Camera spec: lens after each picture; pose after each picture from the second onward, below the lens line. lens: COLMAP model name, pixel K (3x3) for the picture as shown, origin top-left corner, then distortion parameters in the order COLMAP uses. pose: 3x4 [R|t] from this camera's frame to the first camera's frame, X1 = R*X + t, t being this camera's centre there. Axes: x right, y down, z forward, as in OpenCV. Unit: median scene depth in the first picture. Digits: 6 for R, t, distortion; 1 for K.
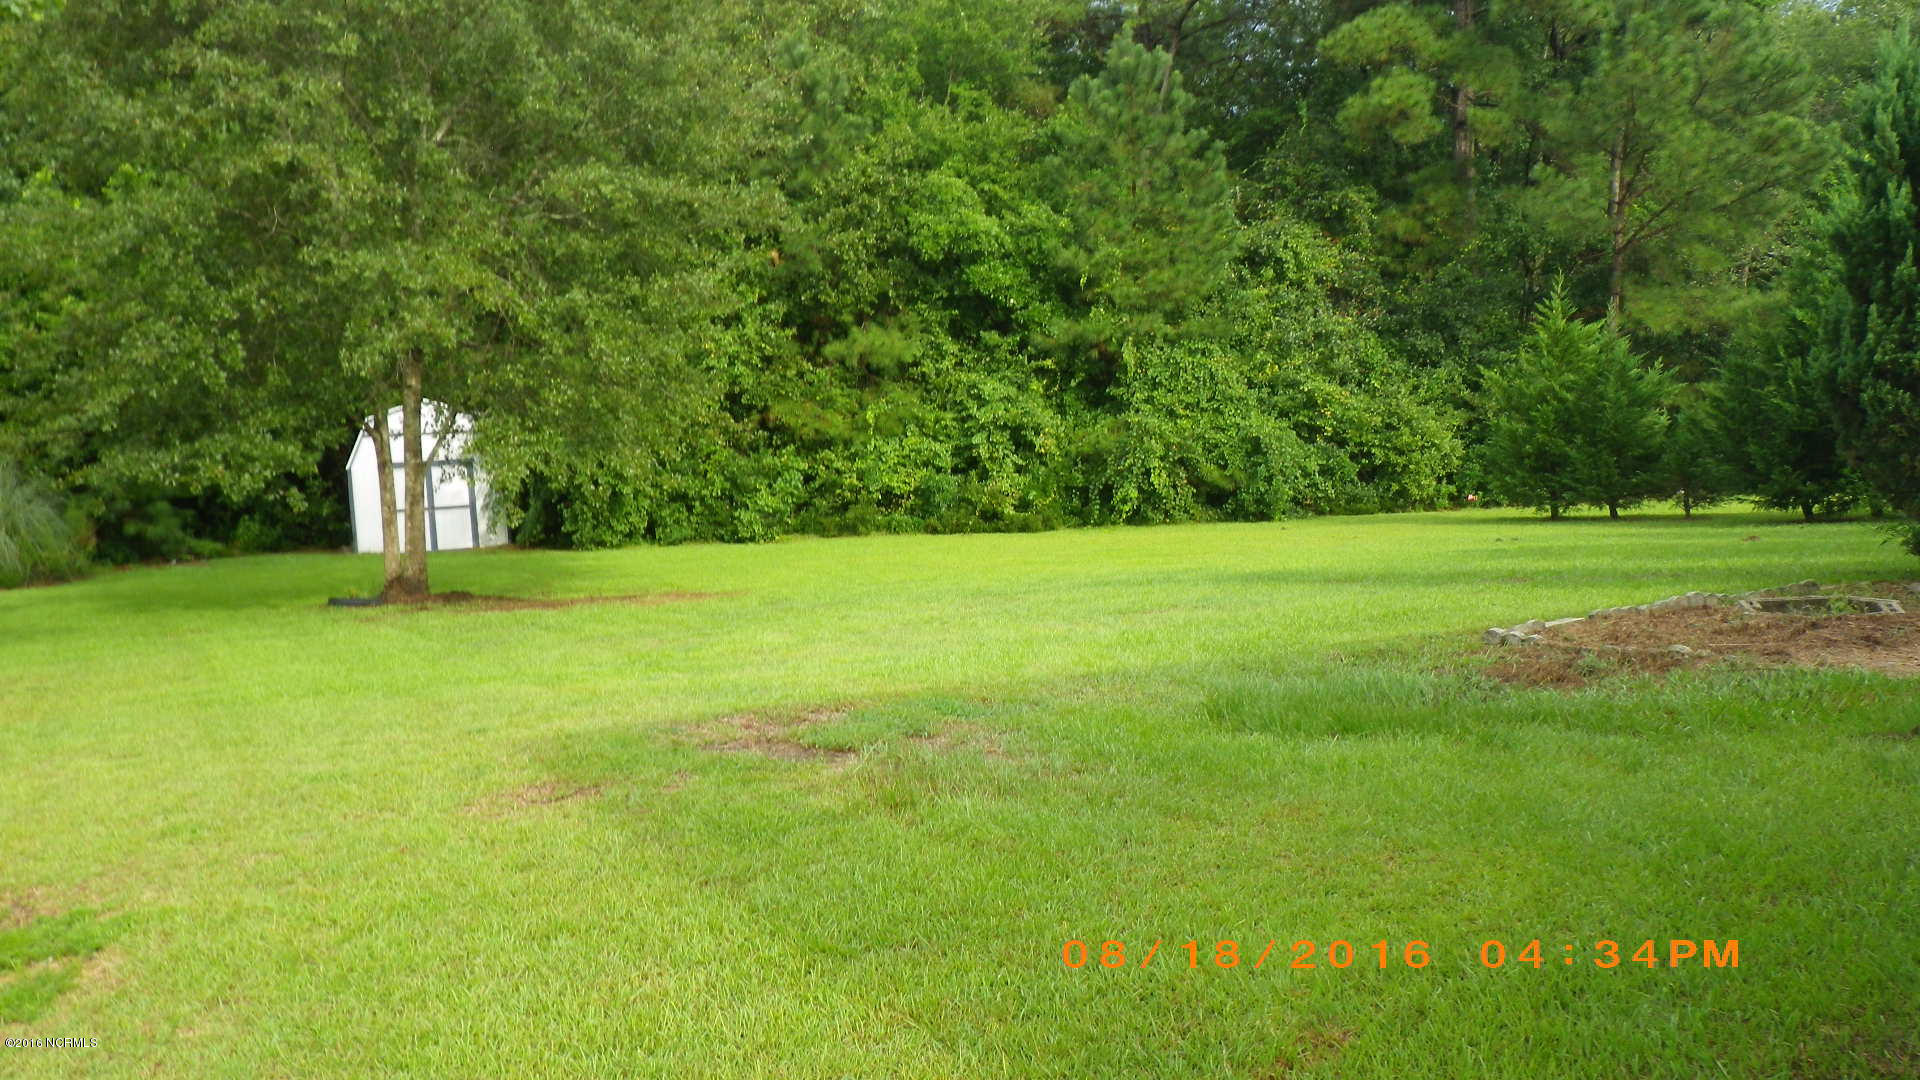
lens RADIAL K [[1630.4, 0, 957.0], [0, 1630.4, 544.2], [0, 0, 1]] dist [-0.005588, -0.002713]
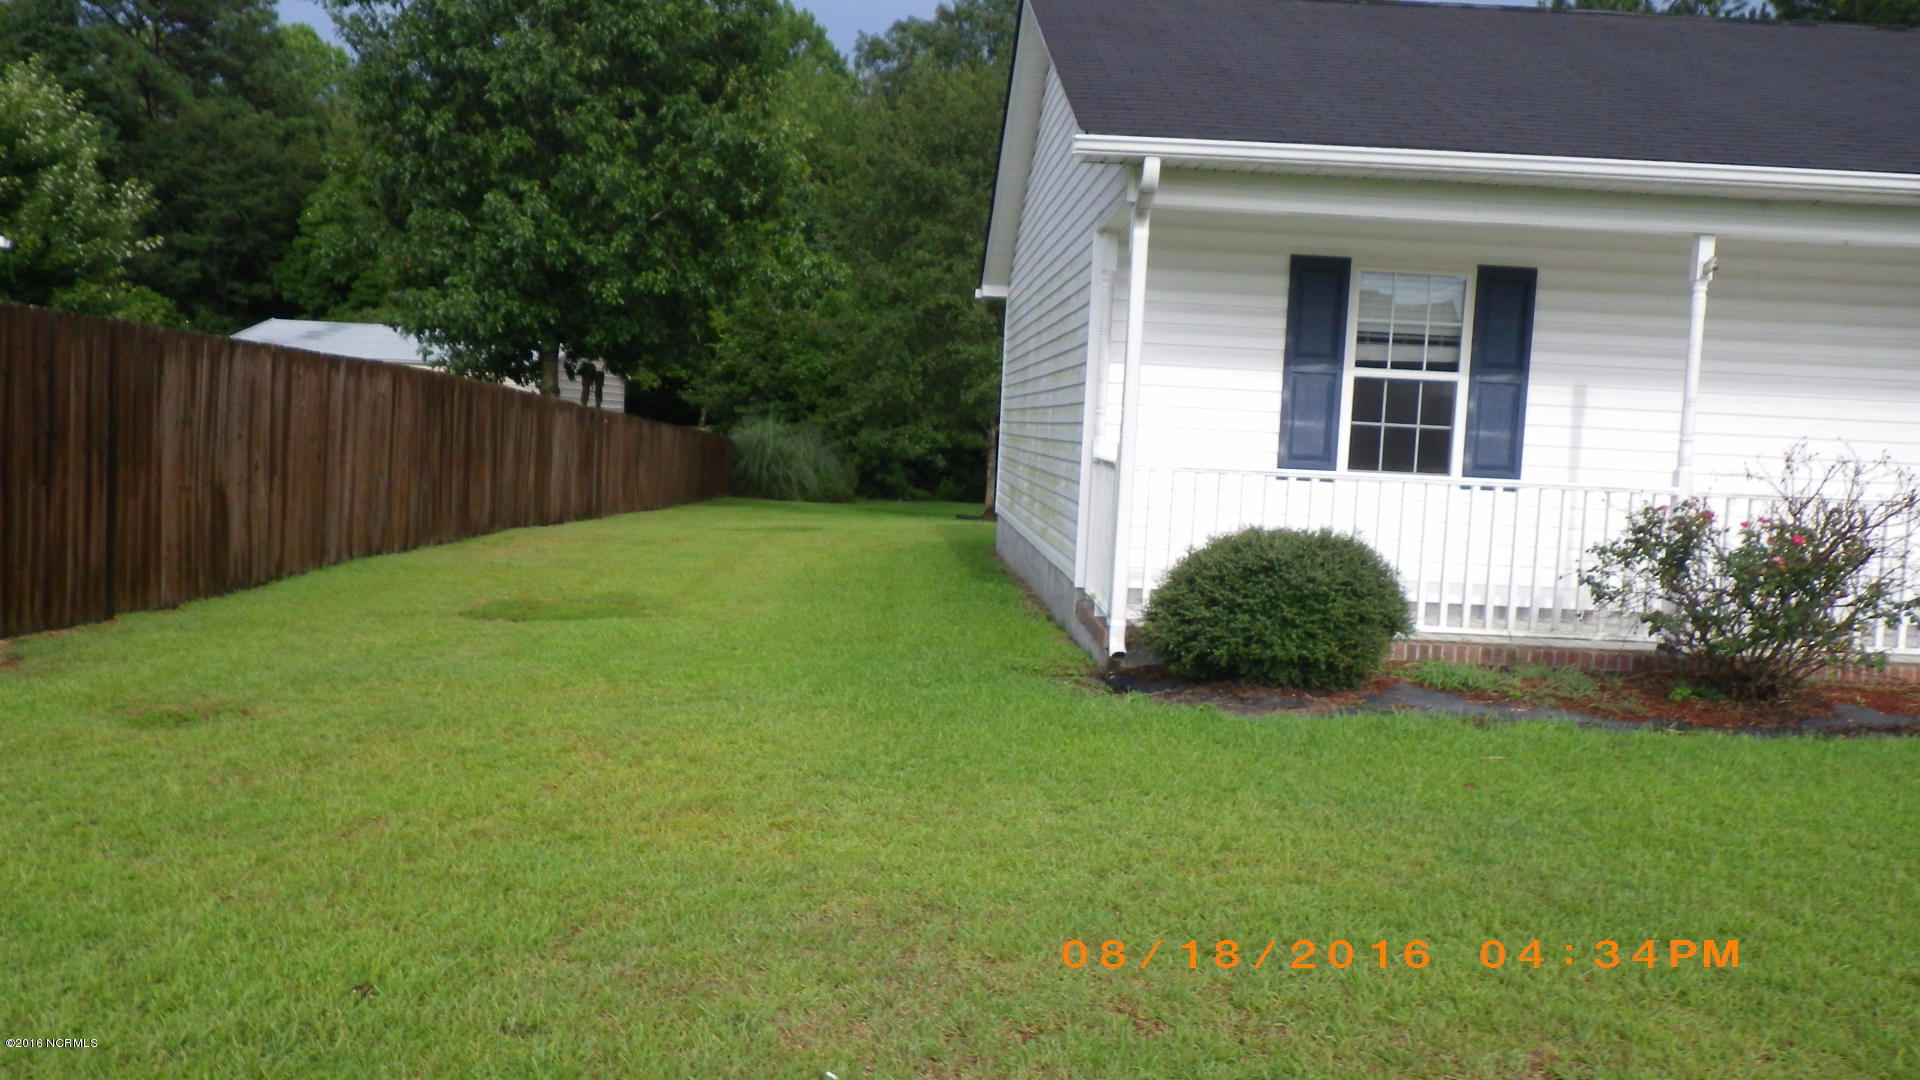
lens RADIAL K [[1630.4, 0, 960.2], [0, 1630.4, 537.1], [0, 0, 1]] dist [-0.005588, -0.002713]
pose [[0.899911, 0.107950, -0.422501, 0.478654], [-0.114226, 0.993399, 0.010520, 0.042419], [0.420848, 0.038794, 0.906301, -0.813002]]
